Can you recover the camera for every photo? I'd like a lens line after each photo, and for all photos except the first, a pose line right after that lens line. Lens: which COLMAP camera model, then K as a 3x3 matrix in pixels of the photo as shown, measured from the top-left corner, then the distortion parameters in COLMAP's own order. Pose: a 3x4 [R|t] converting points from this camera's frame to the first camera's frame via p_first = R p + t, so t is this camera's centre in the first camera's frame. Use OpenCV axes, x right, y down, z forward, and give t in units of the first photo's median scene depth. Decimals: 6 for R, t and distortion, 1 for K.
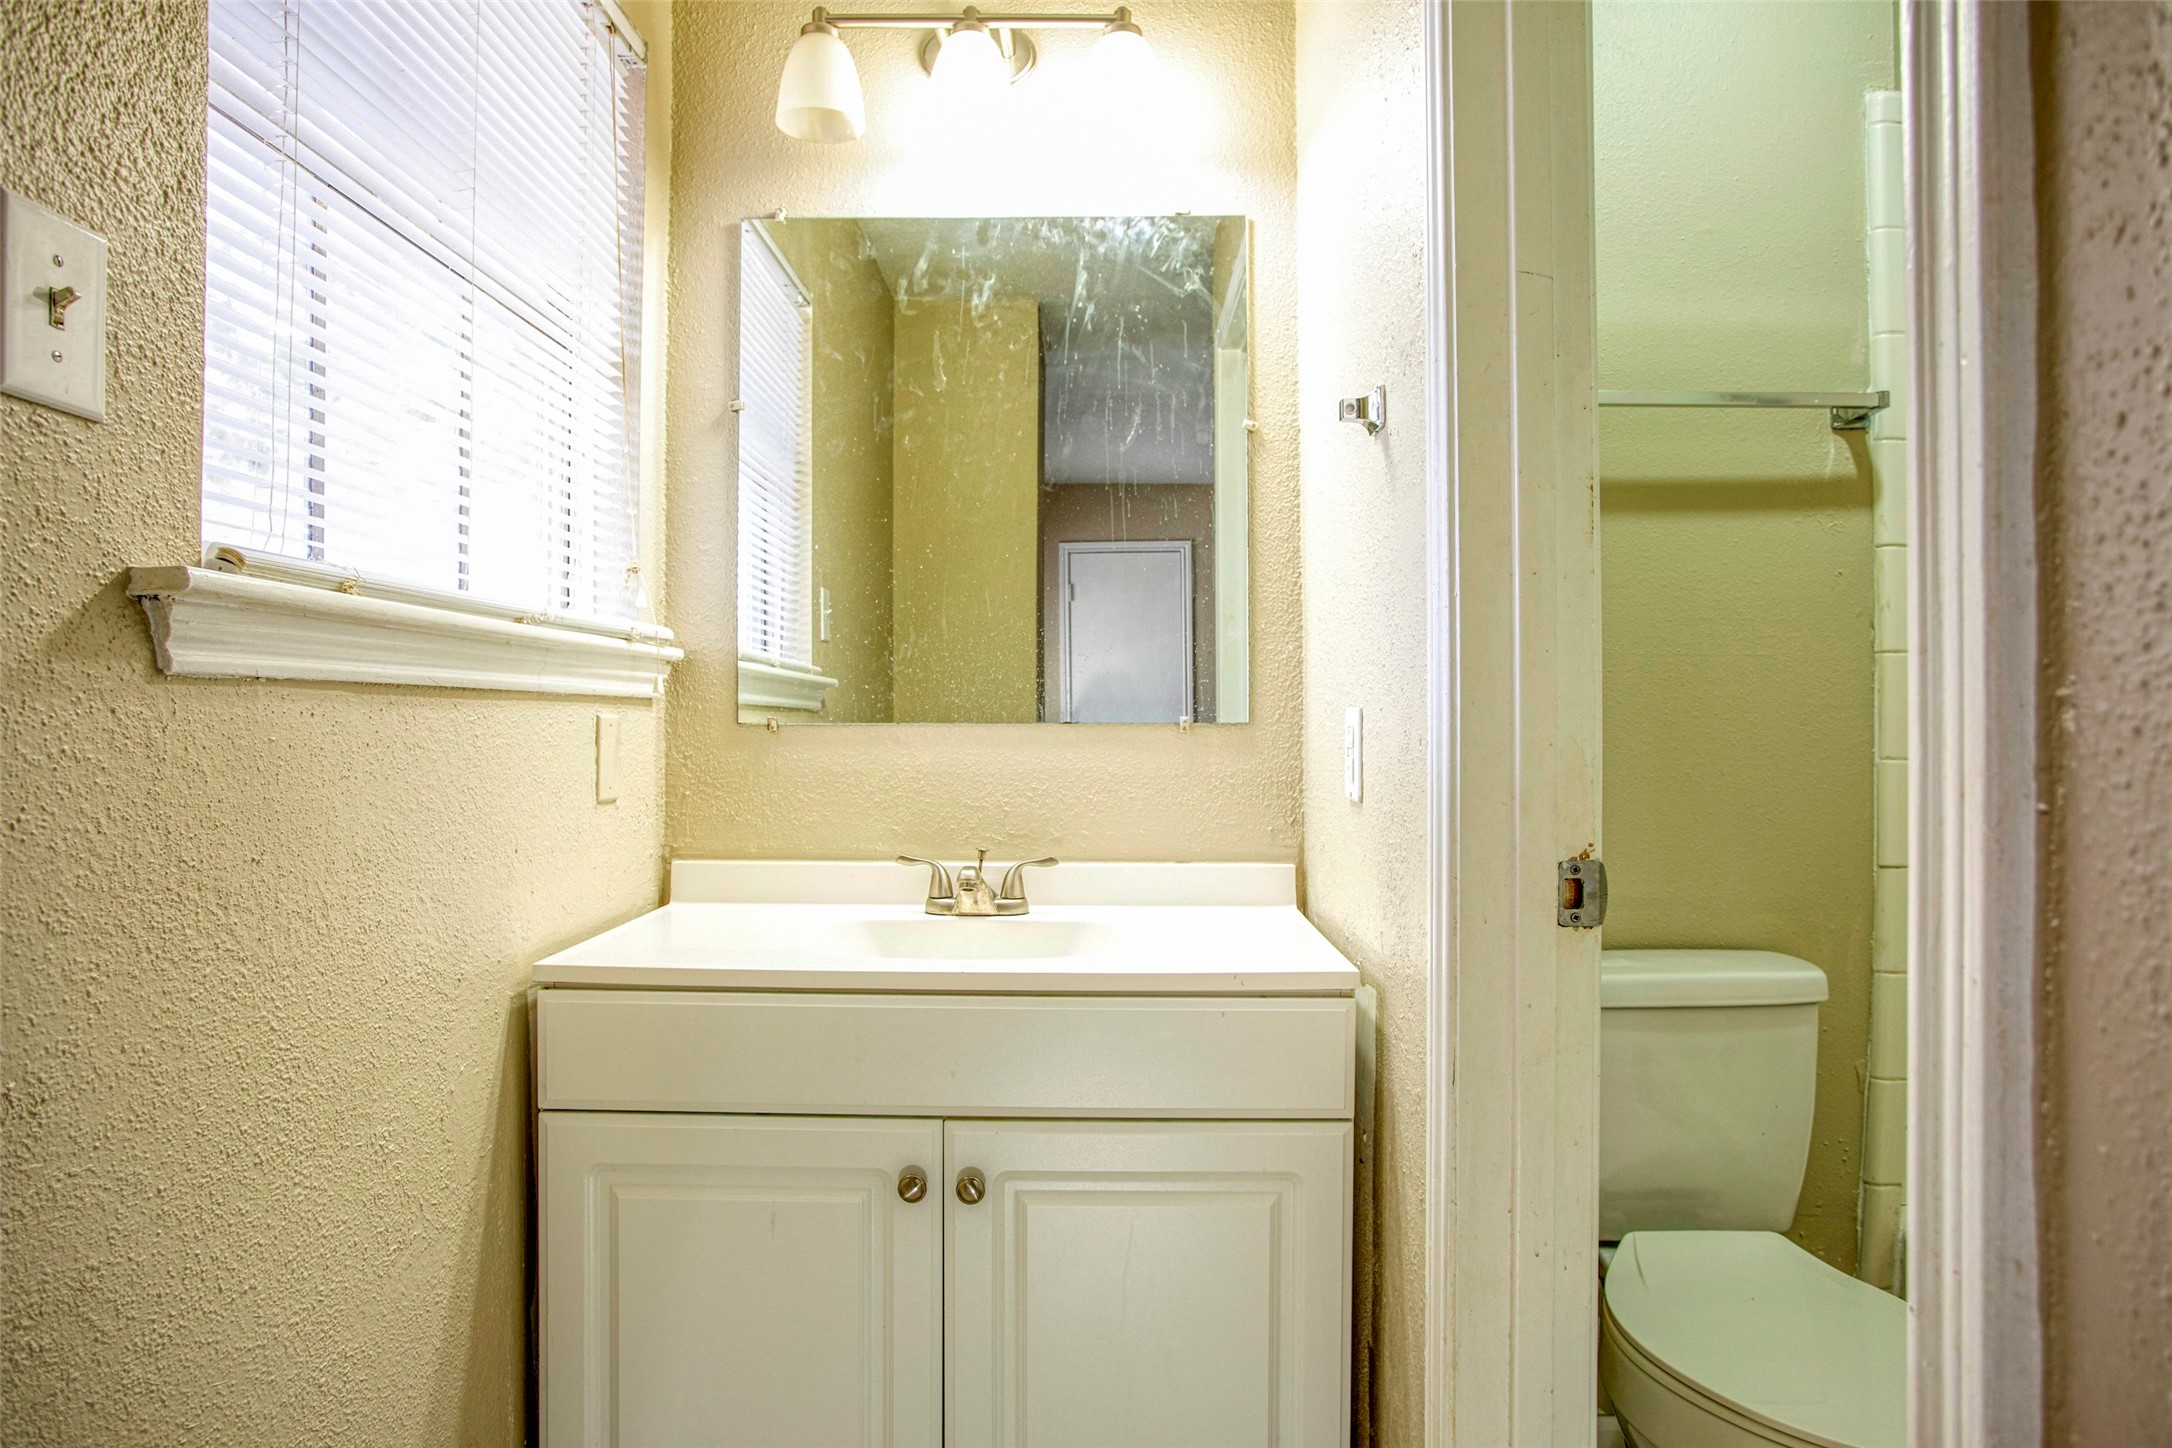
lens RADIAL K [[1304.2, 0, 1087.1], [0, 1304.2, 722.7], [0, 0, 1]] dist [0.000870, 0.000201]
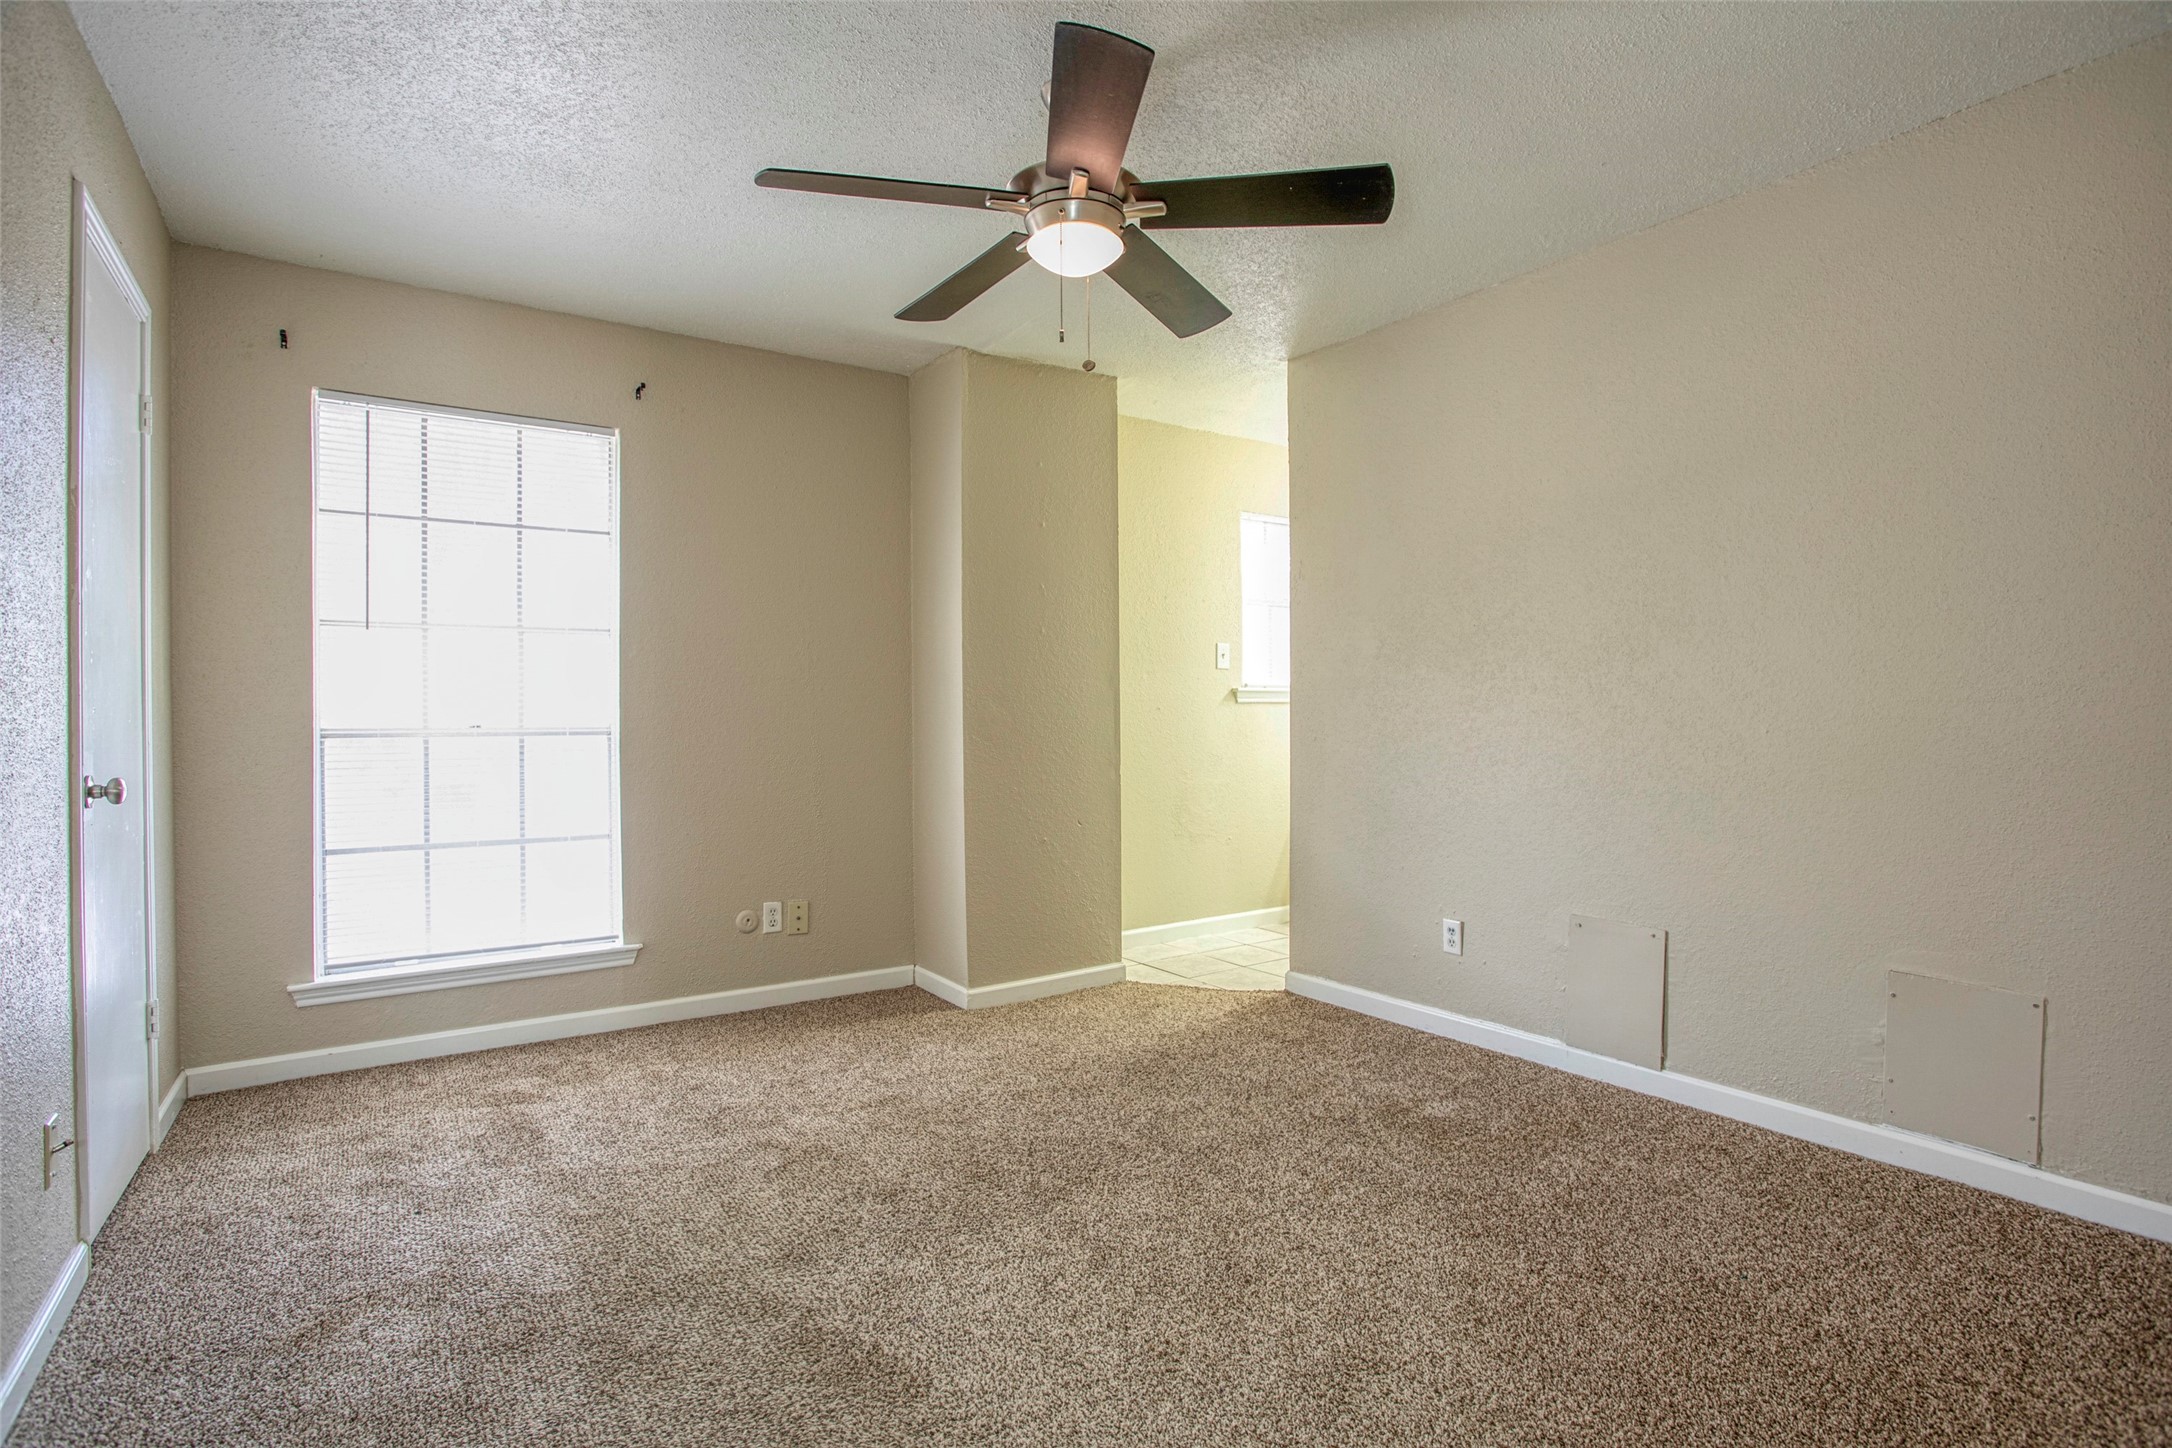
lens RADIAL K [[1054.4, 0, 1086.3], [0, 1054.4, 723.5], [0, 0, 1]] dist [-0.000014, 0.000000]
pose [[0.577260, 0.007922, -0.816522, 3.275414], [0.004830, 0.999902, 0.013116, -0.009586], [0.816546, -0.011515, 0.577165, -2.765864]]
